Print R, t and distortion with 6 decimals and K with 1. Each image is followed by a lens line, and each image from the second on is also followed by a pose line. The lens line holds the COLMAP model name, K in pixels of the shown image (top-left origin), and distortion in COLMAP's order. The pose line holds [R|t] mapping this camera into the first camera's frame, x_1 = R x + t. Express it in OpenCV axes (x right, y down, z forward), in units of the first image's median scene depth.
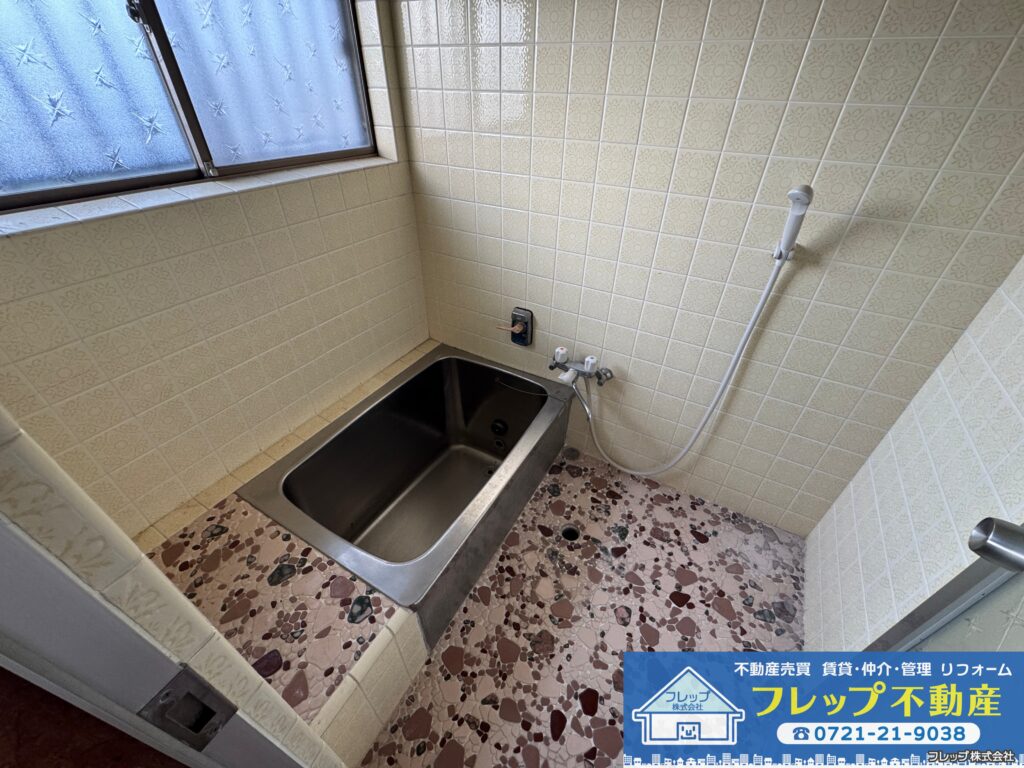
lens RADIAL K [[408.6, 0, 510.5], [0, 408.6, 383.7], [0, 0, 1]] dist [-0.004180, 0.000677]
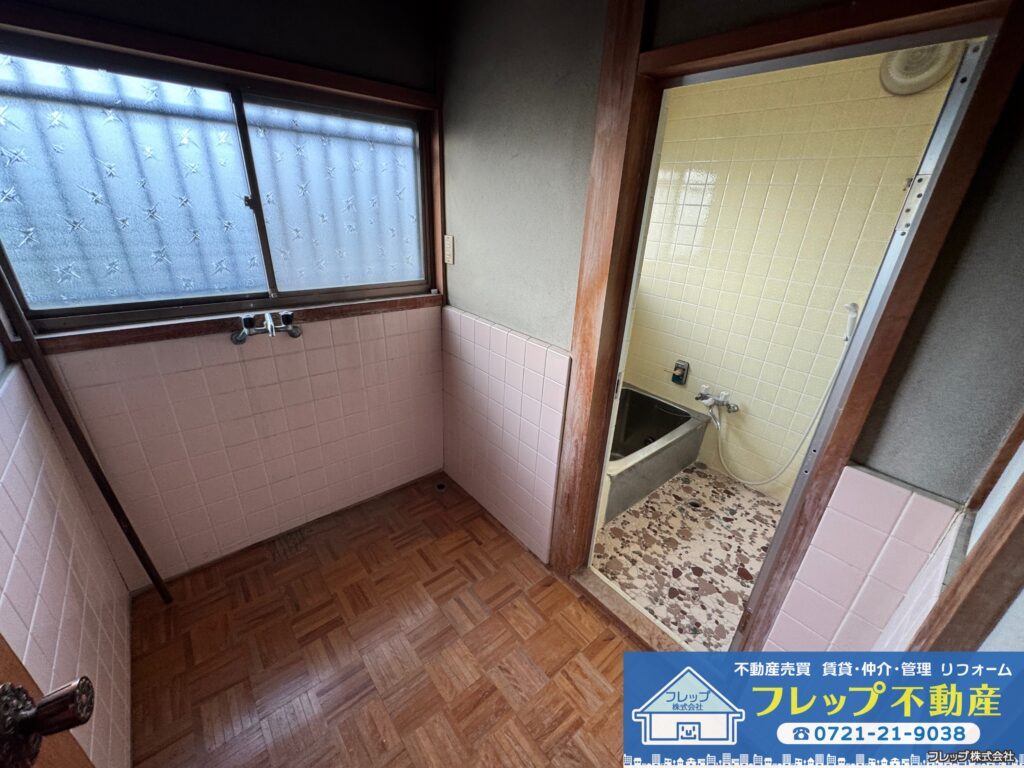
lens RADIAL K [[408.6, 0, 510.3], [0, 408.6, 387.4], [0, 0, 1]] dist [-0.004180, 0.000677]
pose [[0.937746, 0.166297, -0.304923, -0.112767], [-0.230835, 0.954380, -0.189405, 0.424445], [0.259515, 0.248001, 0.933353, -0.751776]]
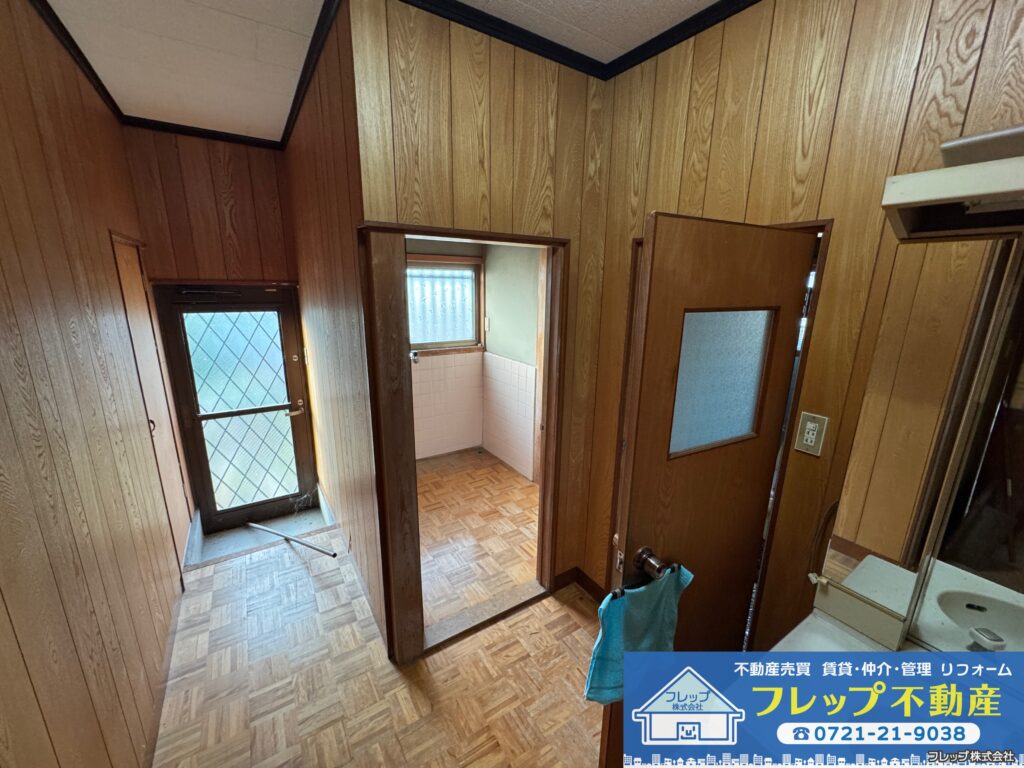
lens RADIAL K [[408.6, 0, 511.1], [0, 408.6, 381.1], [0, 0, 1]] dist [-0.004180, 0.000677]
pose [[0.892596, 0.108551, -0.437594, 0.587163], [-0.269237, 0.906856, -0.324227, 0.966684], [0.361640, 0.407220, 0.838683, -1.730606]]
